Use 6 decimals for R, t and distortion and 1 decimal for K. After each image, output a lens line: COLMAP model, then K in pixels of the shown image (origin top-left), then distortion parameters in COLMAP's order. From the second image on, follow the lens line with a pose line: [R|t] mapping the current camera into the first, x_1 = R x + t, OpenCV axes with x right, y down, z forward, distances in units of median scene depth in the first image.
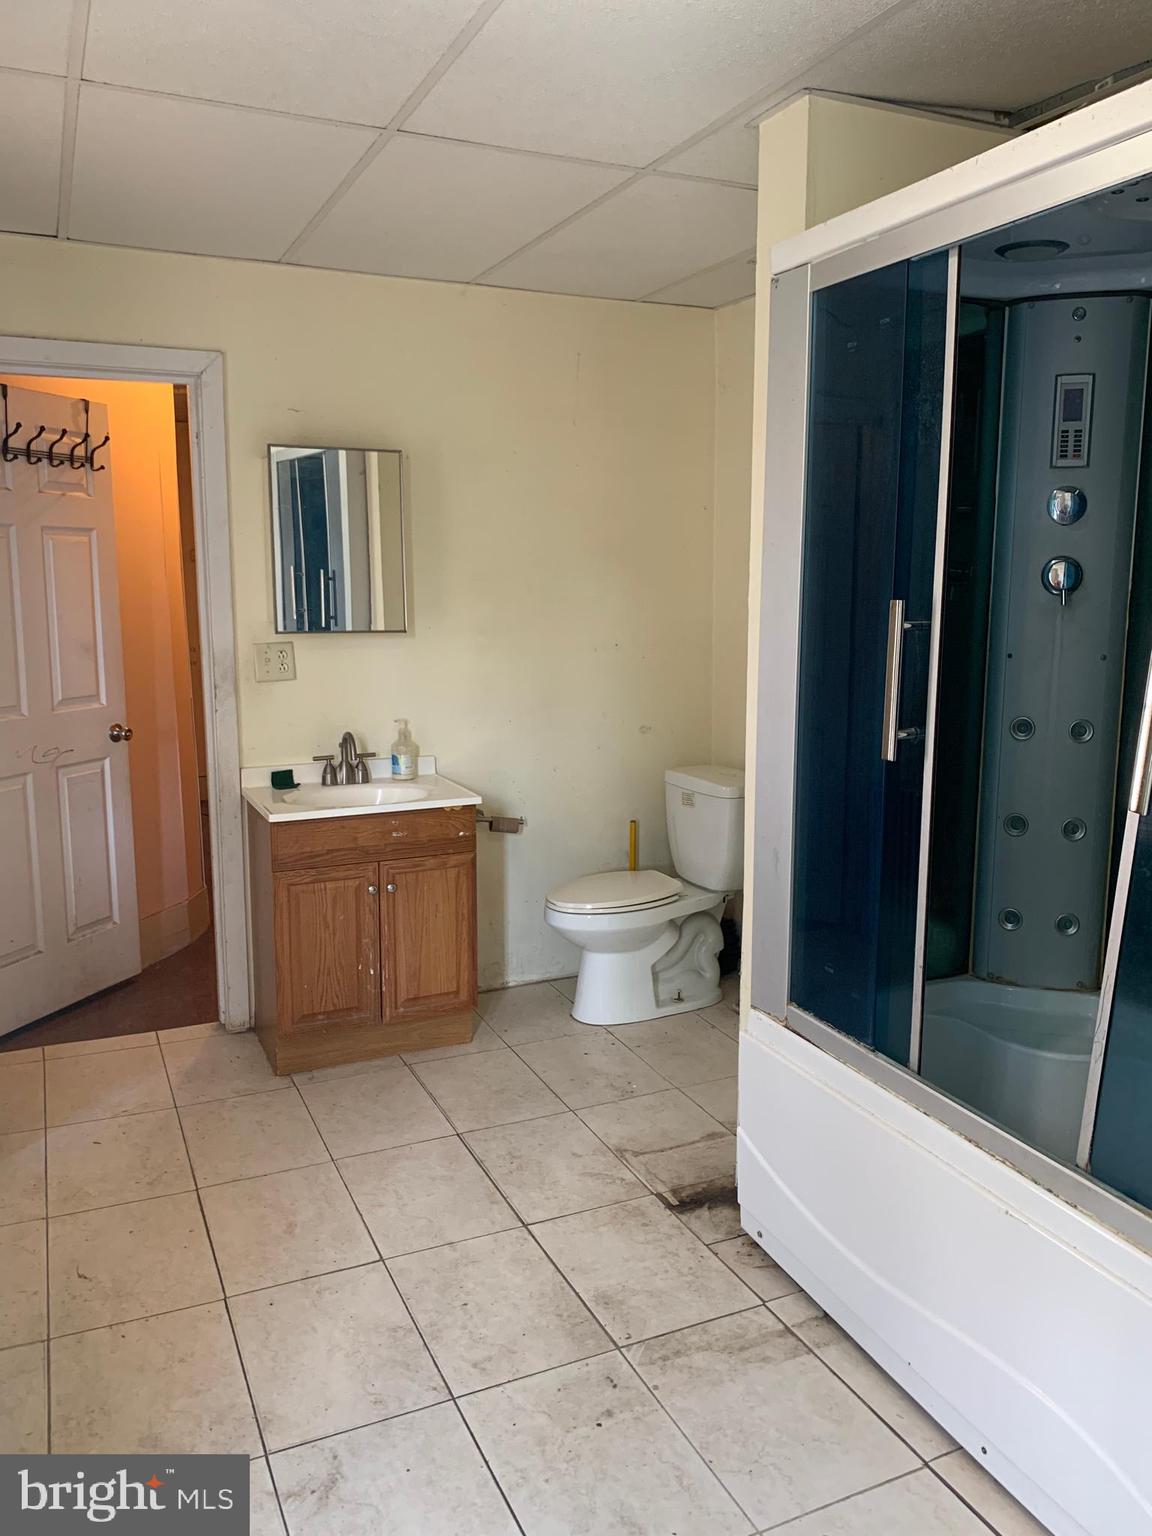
lens RADIAL K [[1189.9, 0, 599.0], [0, 1189.9, 737.1], [0, 0, 1]] dist [0.032847, -0.038992]
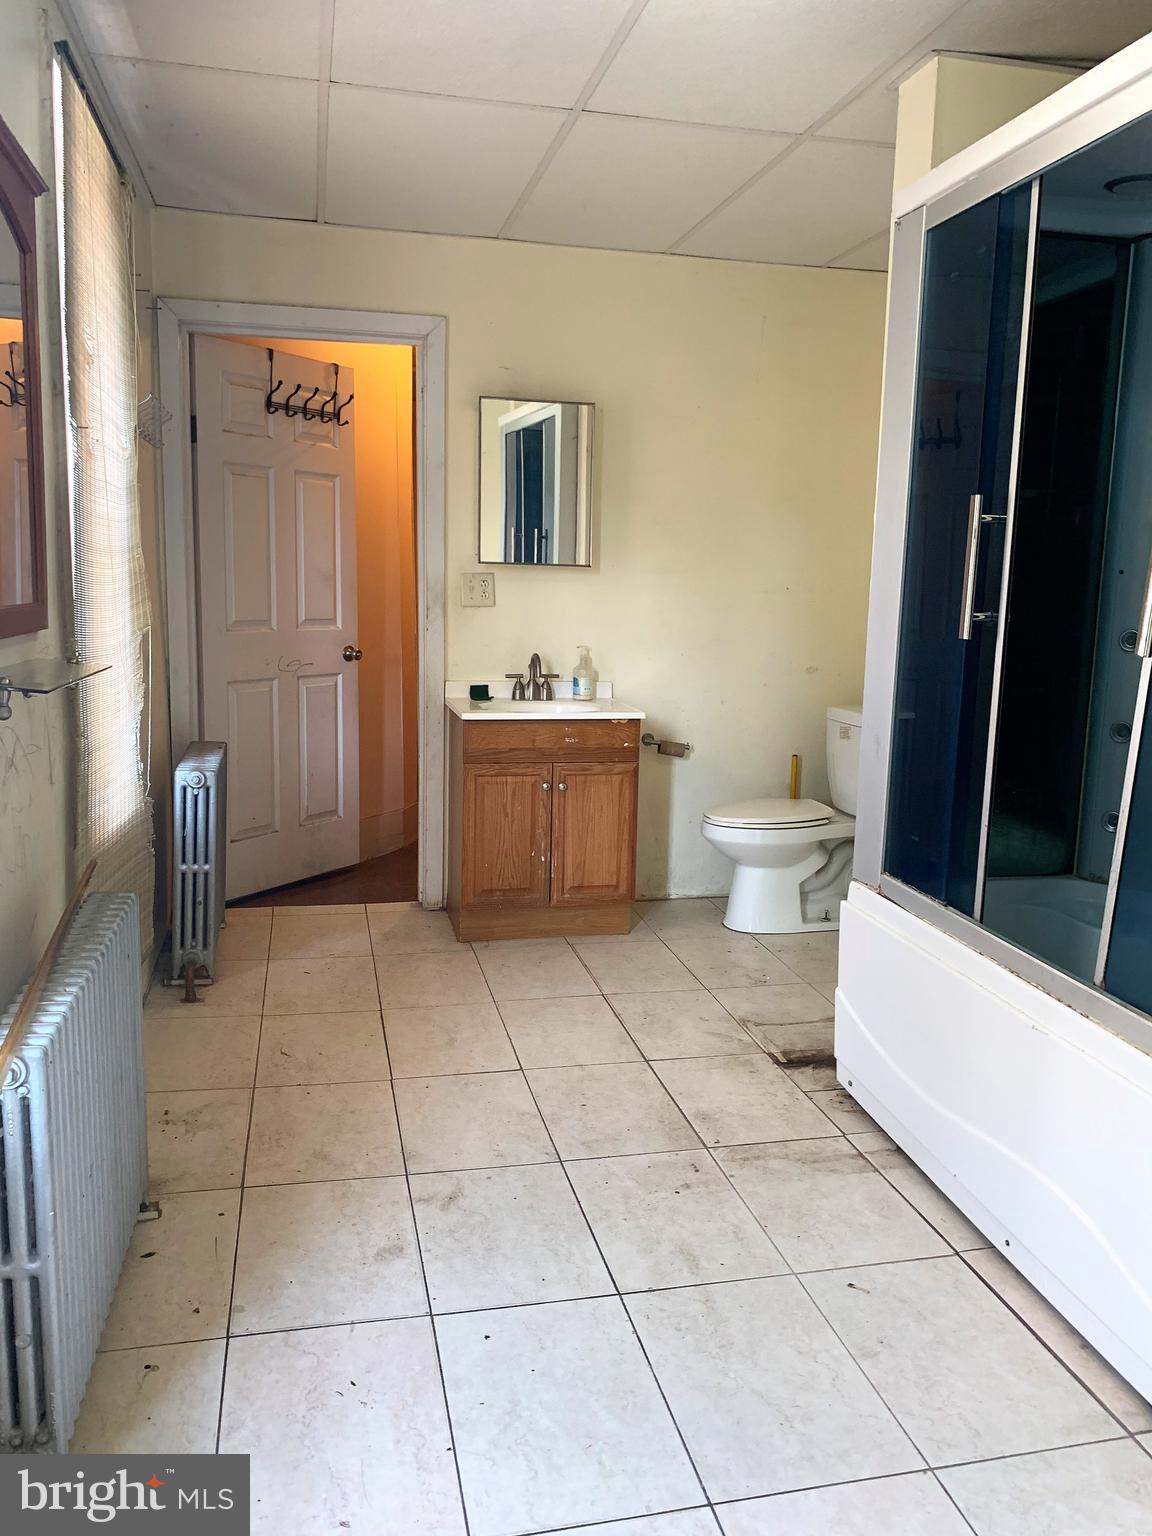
lens RADIAL K [[1189.9, 0, 594.6], [0, 1189.9, 737.1], [0, 0, 1]] dist [0.032847, -0.038992]
pose [[0.978350, 0.049677, -0.200907, 0.106461], [-0.050825, 0.998707, -0.000558, 0.104037], [0.200619, 0.010757, 0.979610, -0.137774]]
